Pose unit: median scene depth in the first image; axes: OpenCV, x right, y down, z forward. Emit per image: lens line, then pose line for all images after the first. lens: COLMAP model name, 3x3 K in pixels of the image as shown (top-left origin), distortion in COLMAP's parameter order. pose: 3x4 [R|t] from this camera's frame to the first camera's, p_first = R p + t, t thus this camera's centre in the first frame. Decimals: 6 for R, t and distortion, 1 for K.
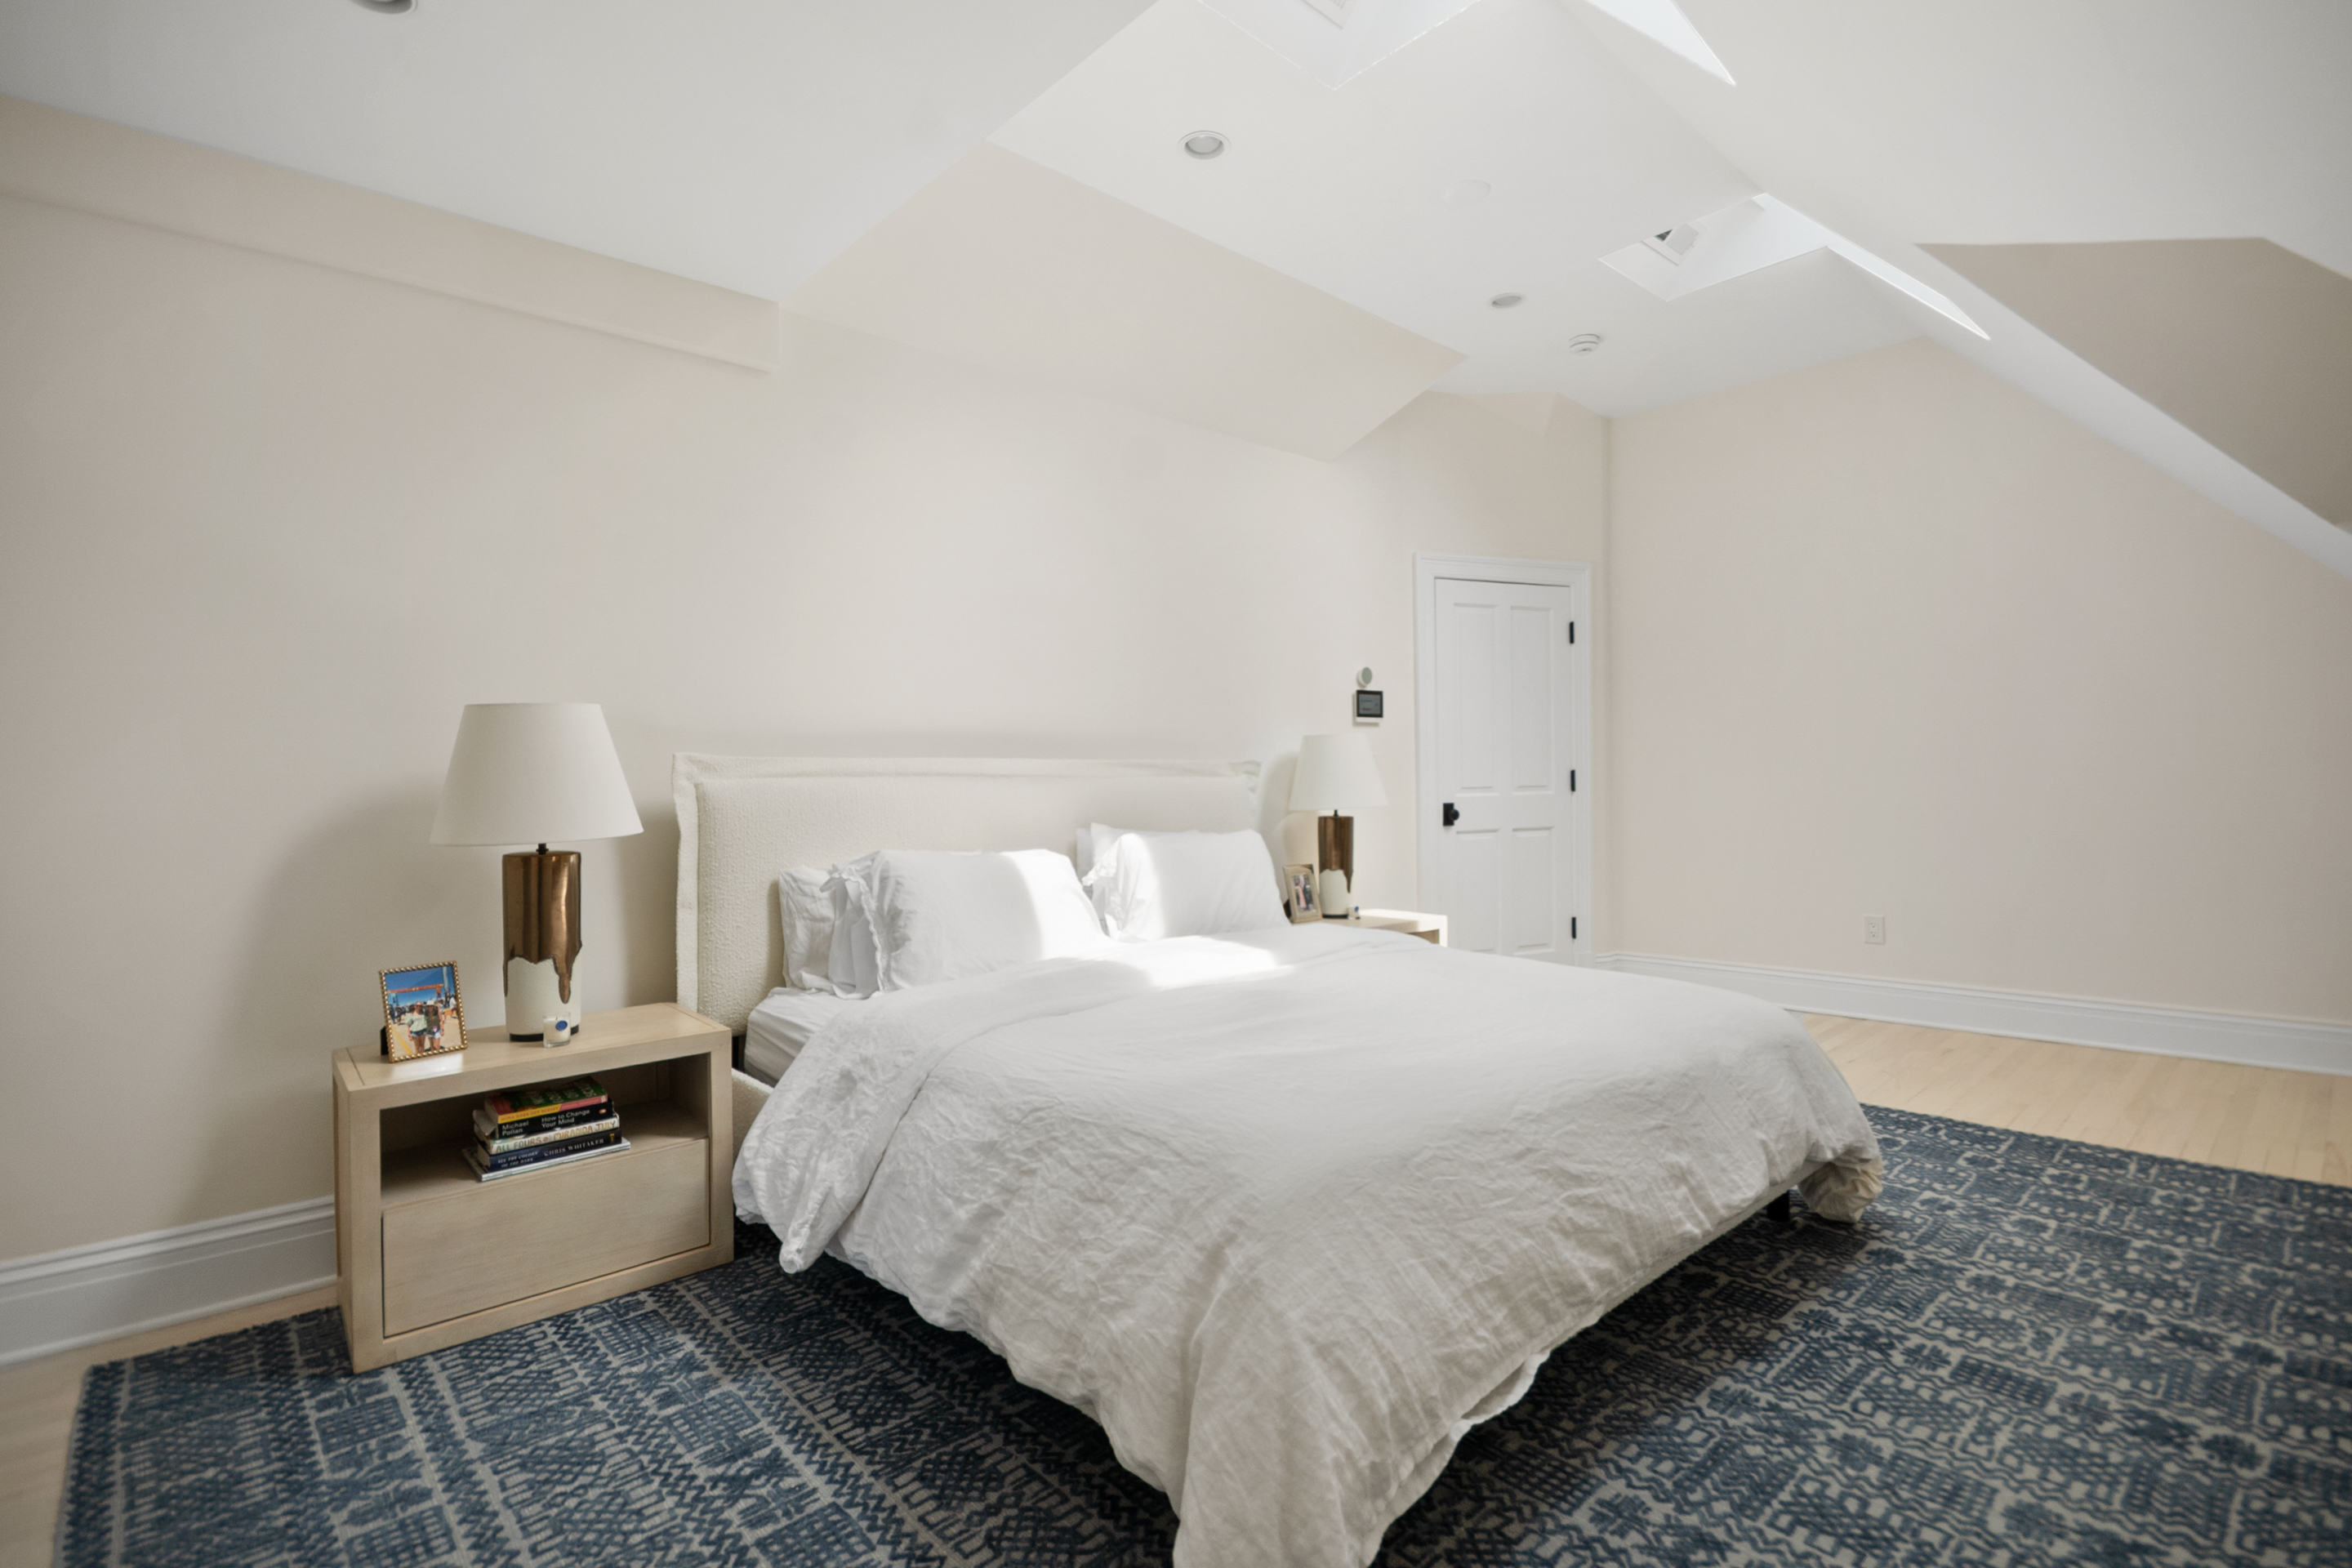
lens RADIAL K [[1033.0, 0, 1196.8], [0, 1033.0, 791.0], [0, 0, 1]] dist [0.011079, -0.002470]
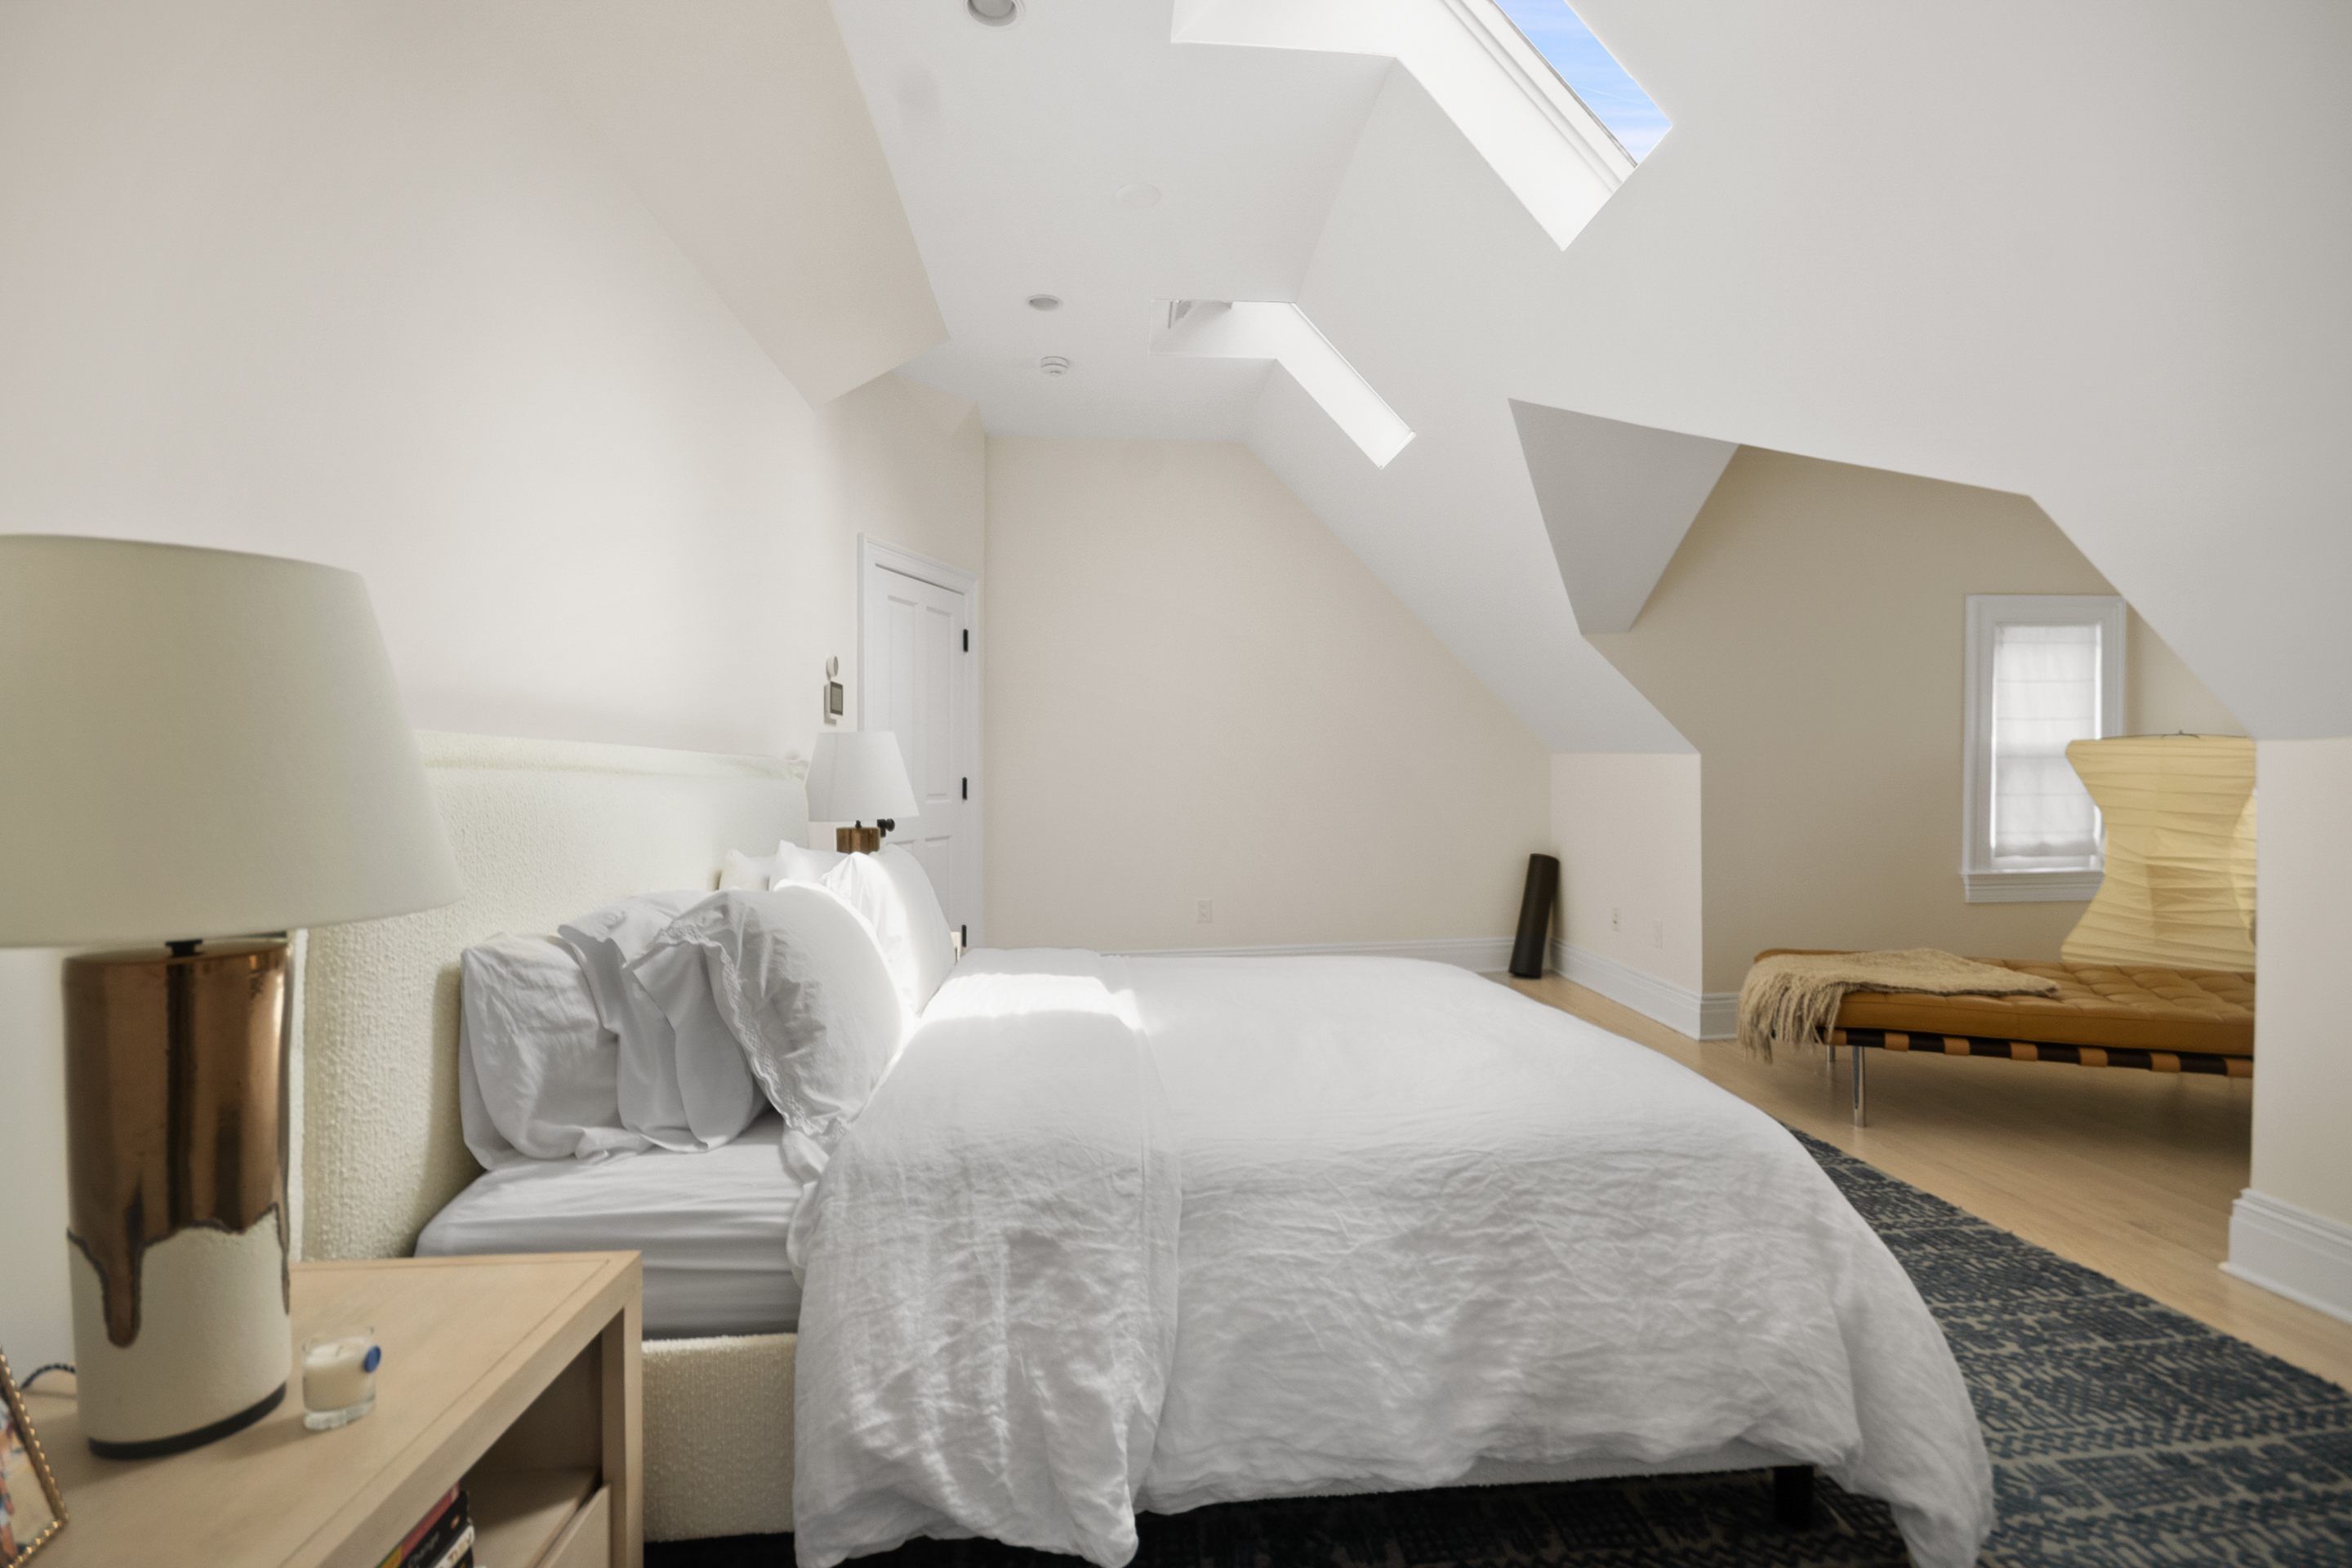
lens RADIAL K [[1033.0, 0, 1183.9], [0, 1033.0, 791.4], [0, 0, 1]] dist [0.011079, -0.002470]
pose [[0.630662, 0.007441, 0.776022, -0.602349], [0.000091, 0.999953, -0.009662, 0.003955], [-0.776058, 0.006164, 0.630632, 0.405370]]
